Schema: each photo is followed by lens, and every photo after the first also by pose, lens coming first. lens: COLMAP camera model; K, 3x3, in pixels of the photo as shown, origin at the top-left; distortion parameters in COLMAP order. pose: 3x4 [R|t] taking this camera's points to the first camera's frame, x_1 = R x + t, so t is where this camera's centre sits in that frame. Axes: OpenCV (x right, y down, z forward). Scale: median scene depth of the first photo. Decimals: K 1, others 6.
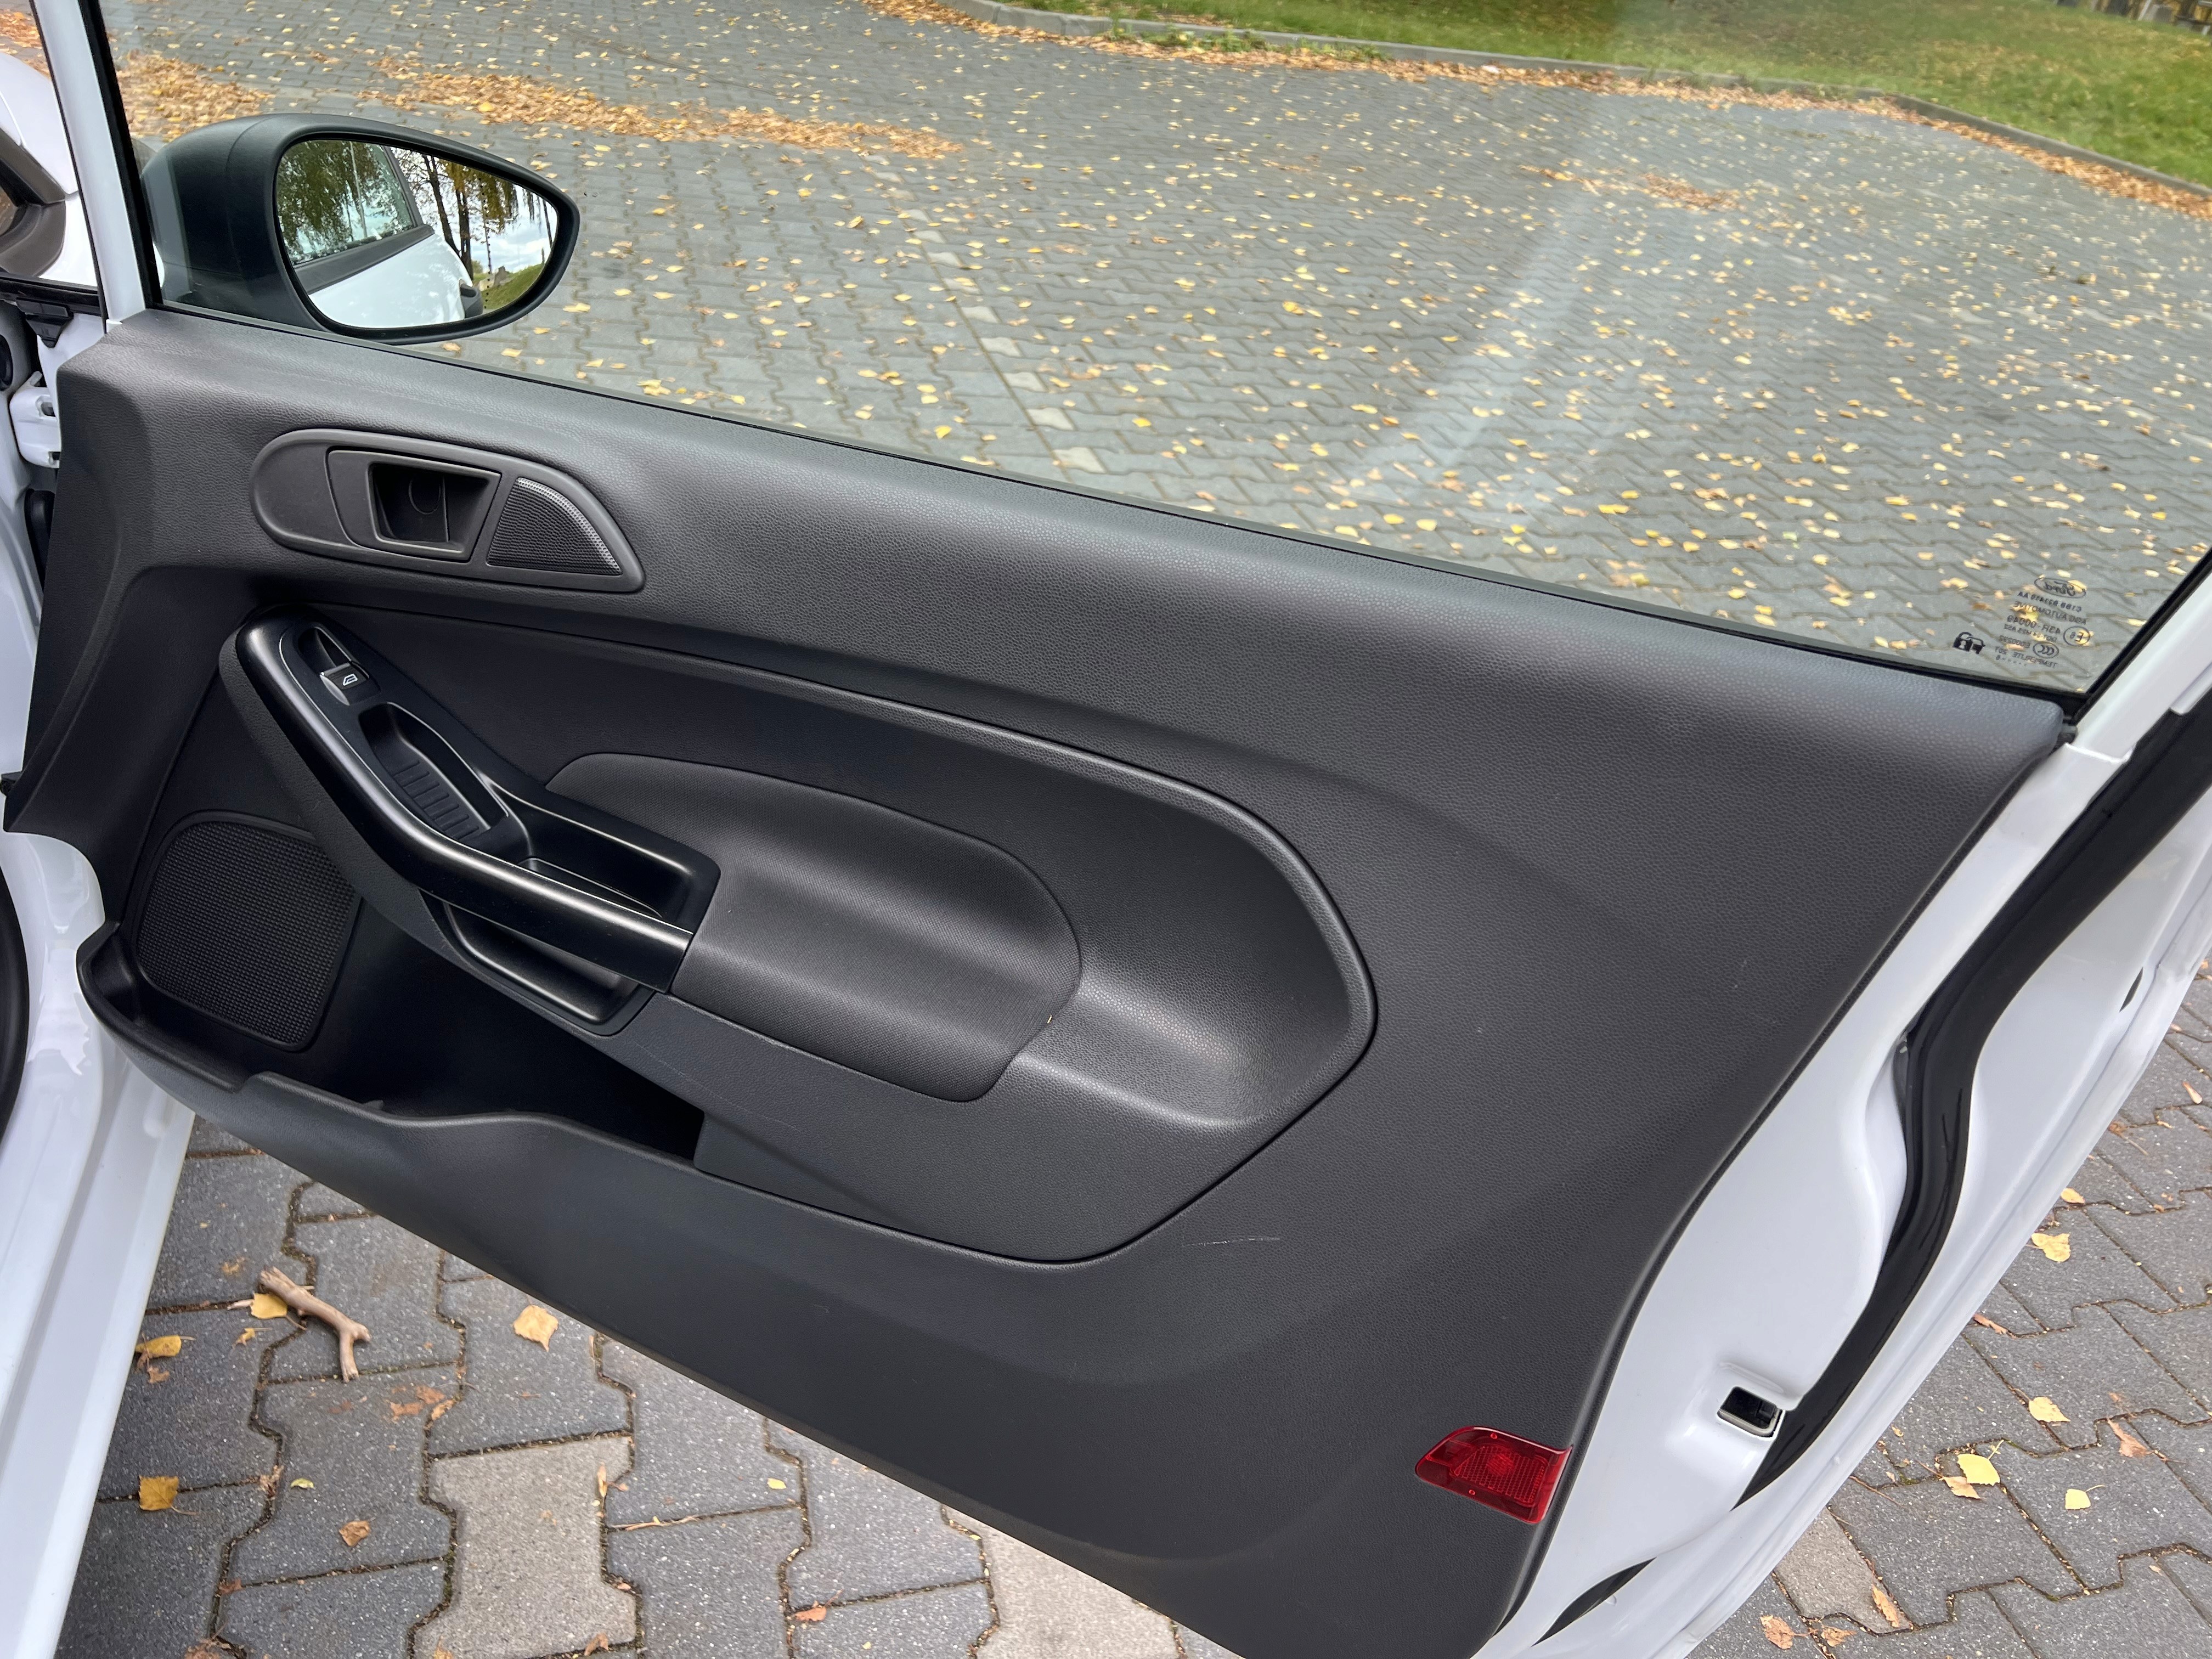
lens RADIAL K [[1667.5, 0, 1136.1], [0, 1667.5, 827.2], [0, 0, 1]] dist [0.049944, -0.065021]
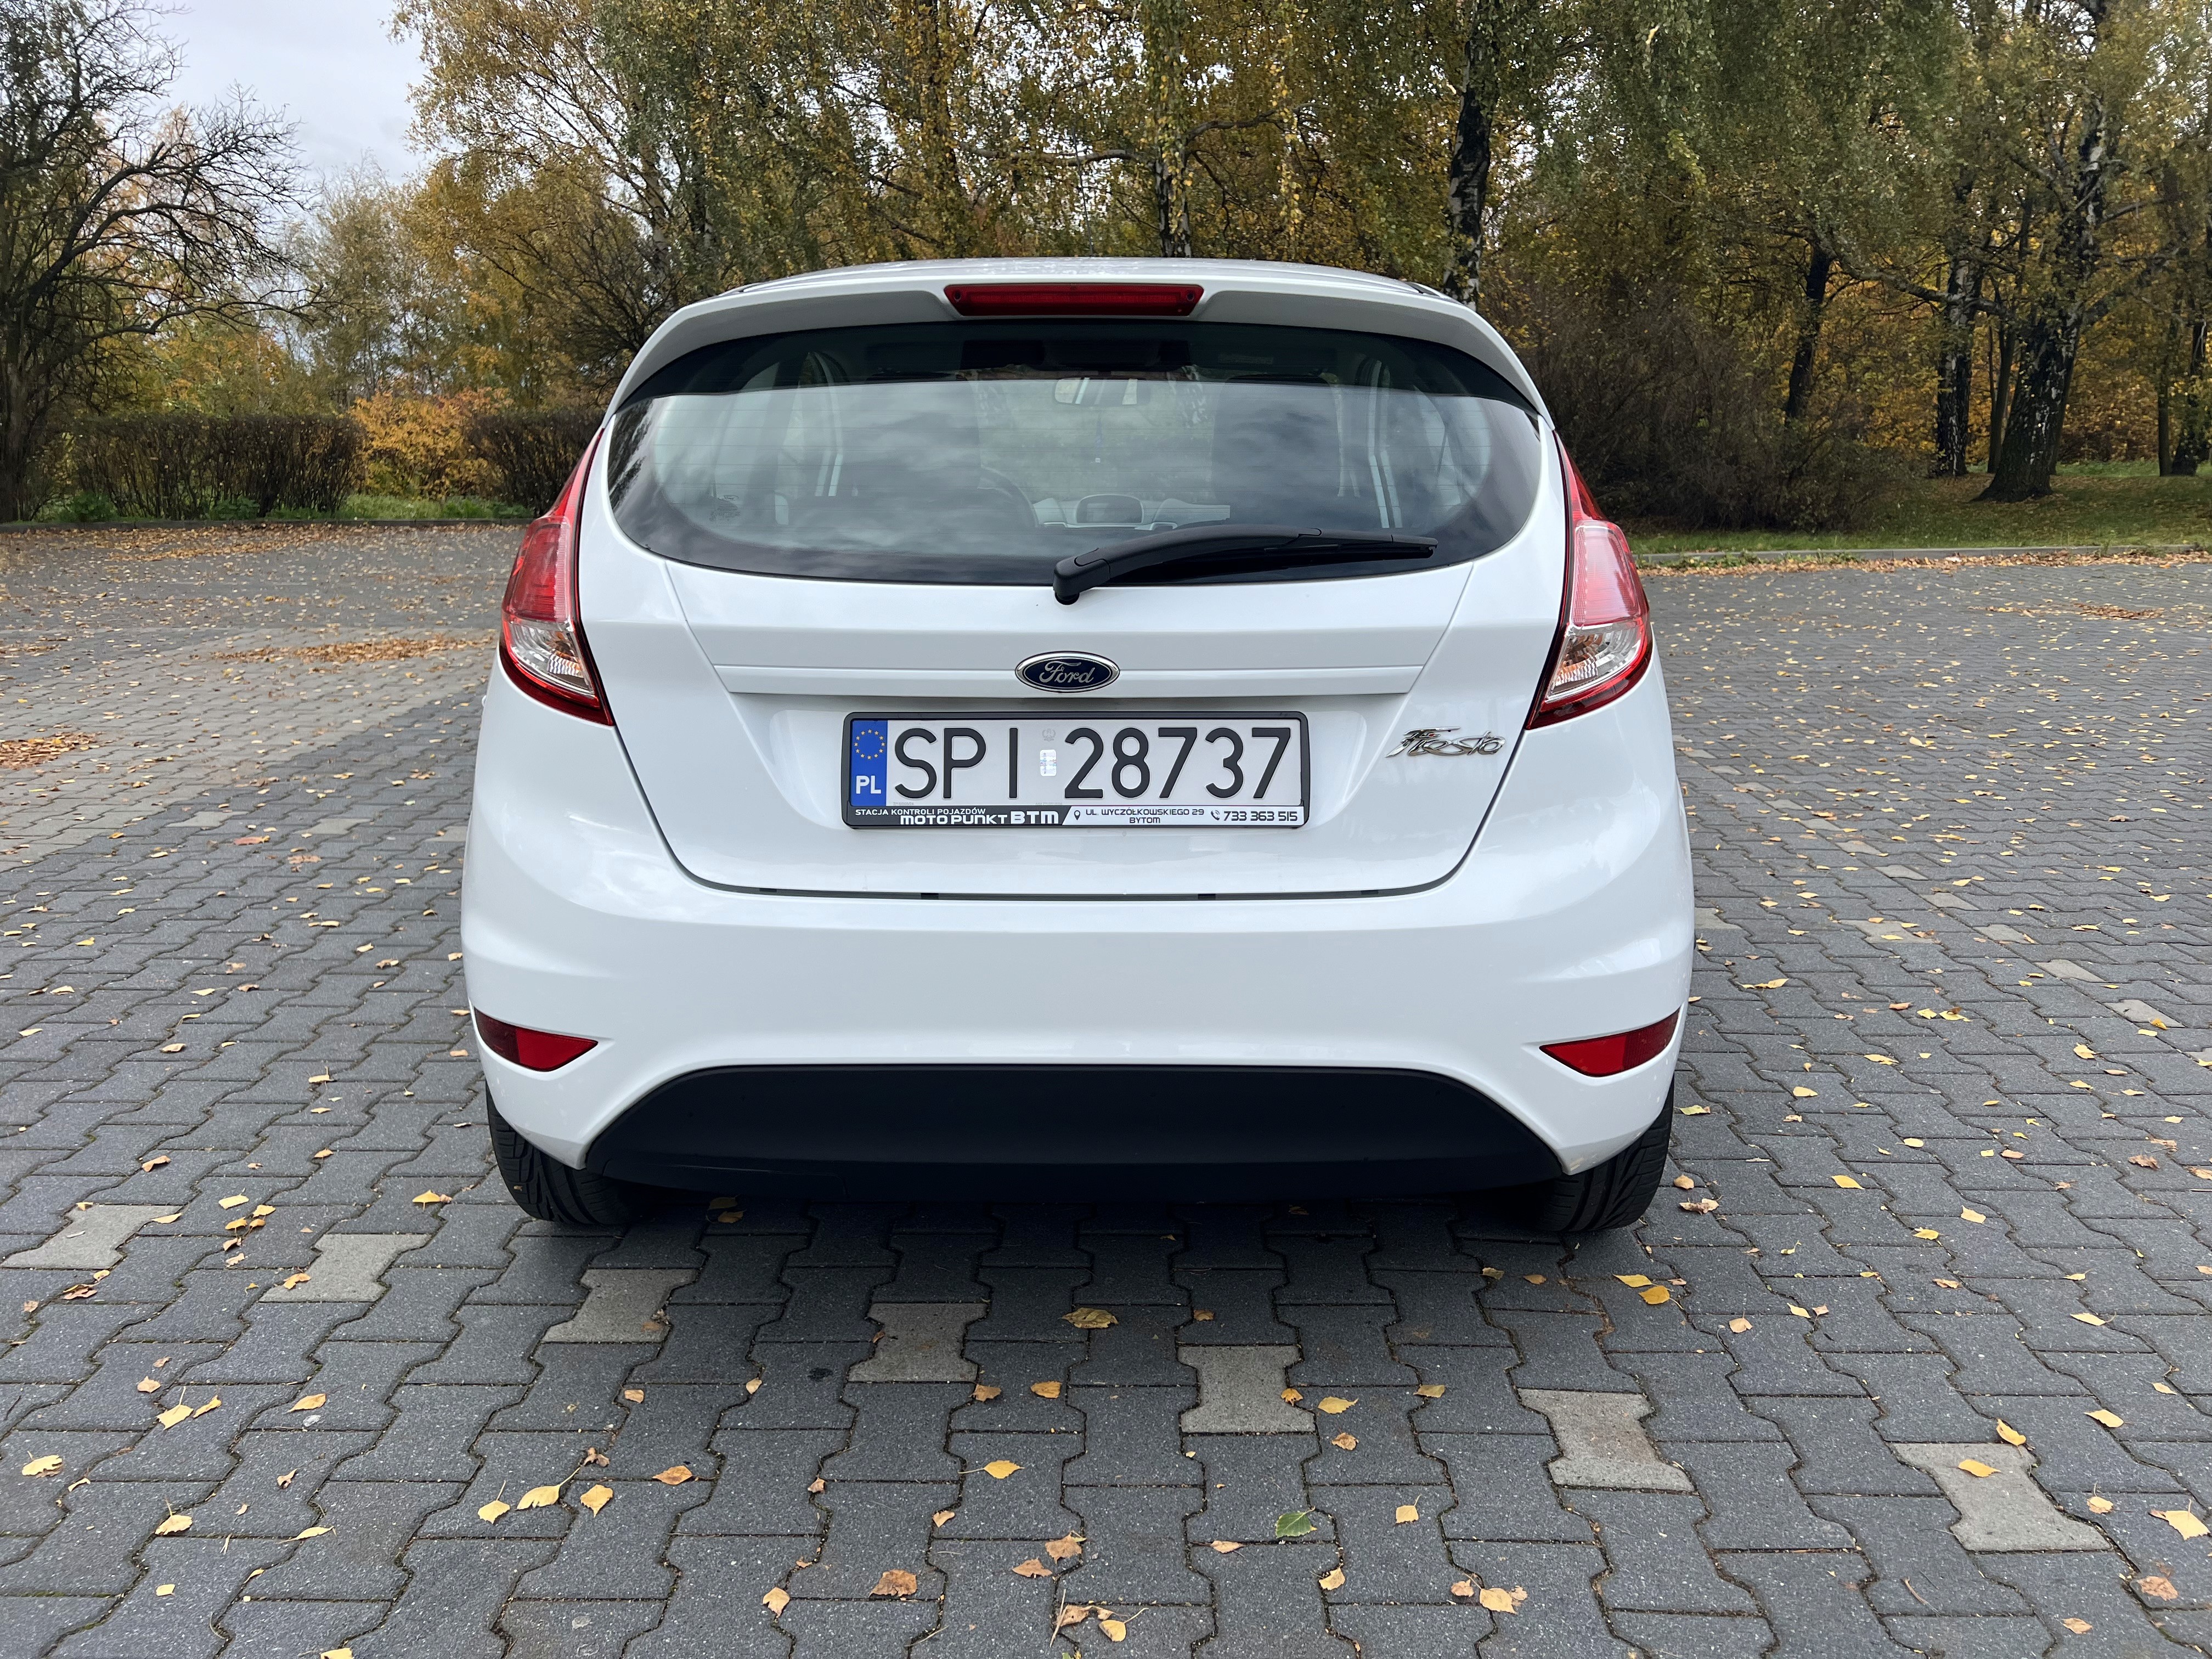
lens RADIAL K [[1667.5, 0, 1136.1], [0, 1667.5, 827.2], [0, 0, 1]] dist [0.049944, -0.065021]
pose [[0.952272, -0.075028, -0.295887, -0.021443], [-0.025531, 0.946350, -0.322134, 0.255907], [0.304182, 0.314313, 0.899267, -0.405177]]
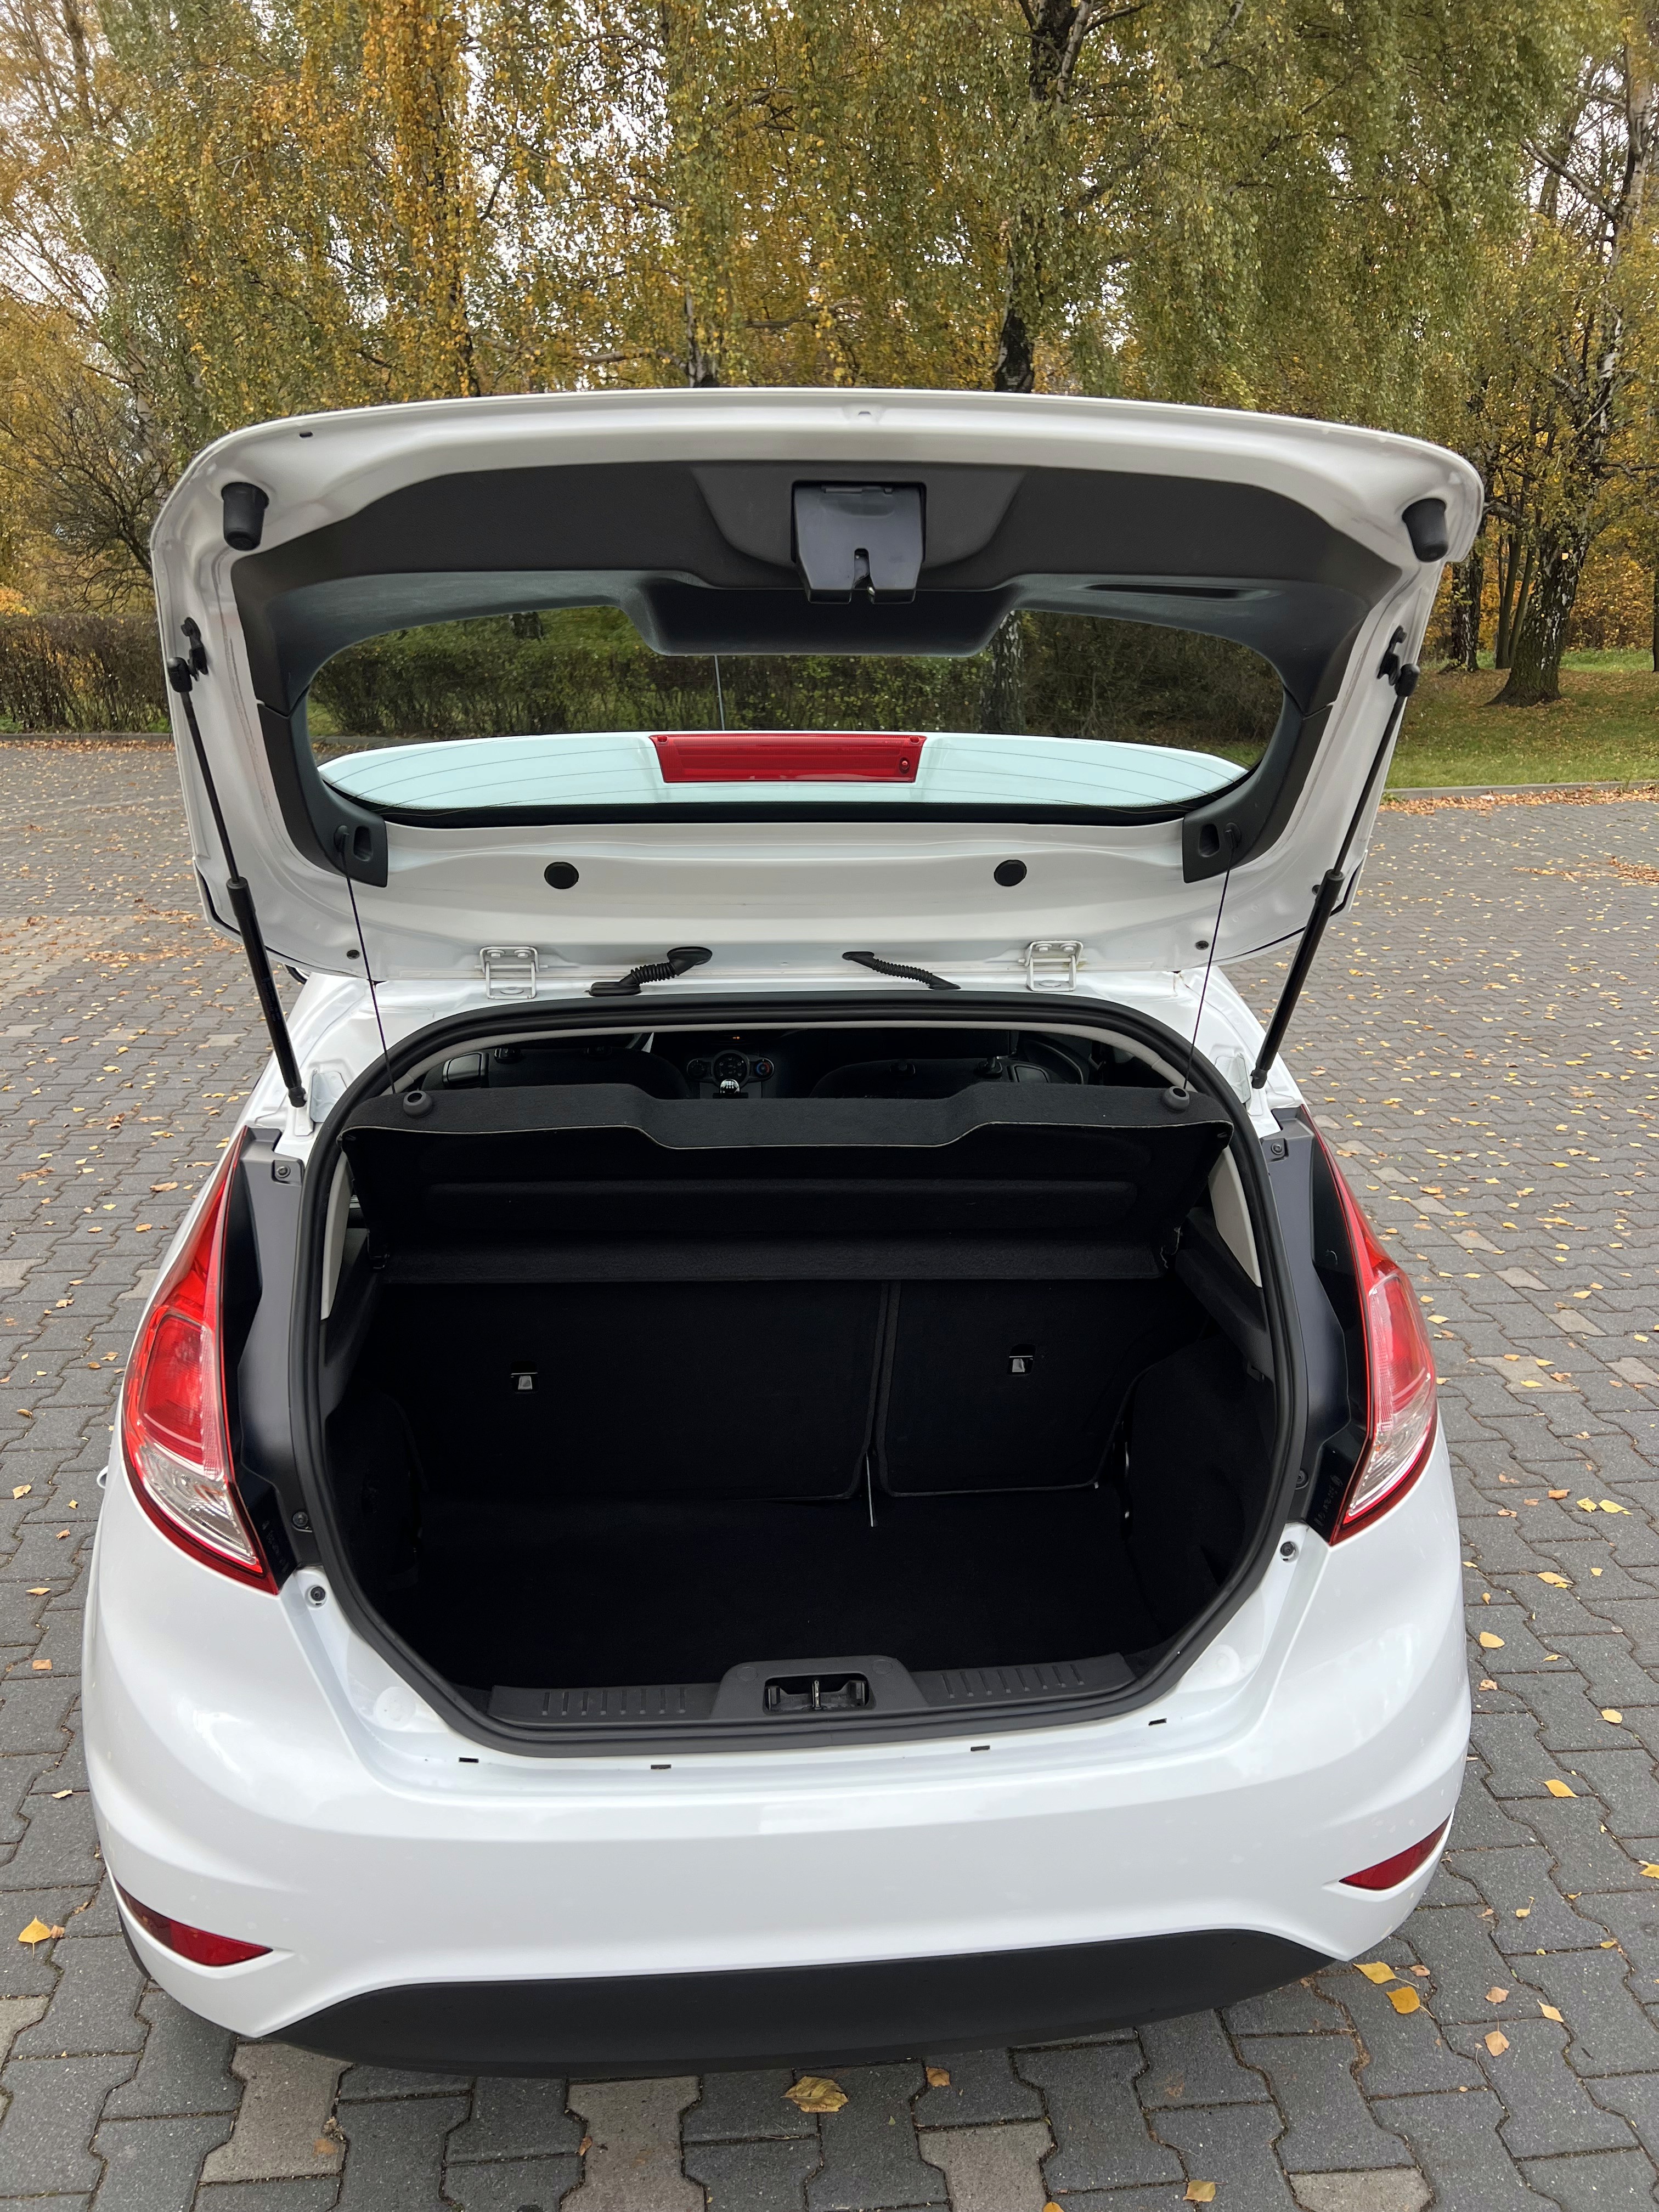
lens RADIAL K [[1673.9, 0, 829.5], [0, 1673.9, 1106.0], [0, 0, 1]] dist [0.014752, -0.015042]
pose [[0.975756, -0.078691, -0.204226, -0.056223], [0.023552, 0.965461, -0.259482, 0.151663], [0.217591, 0.248381, 0.943907, -0.408319]]
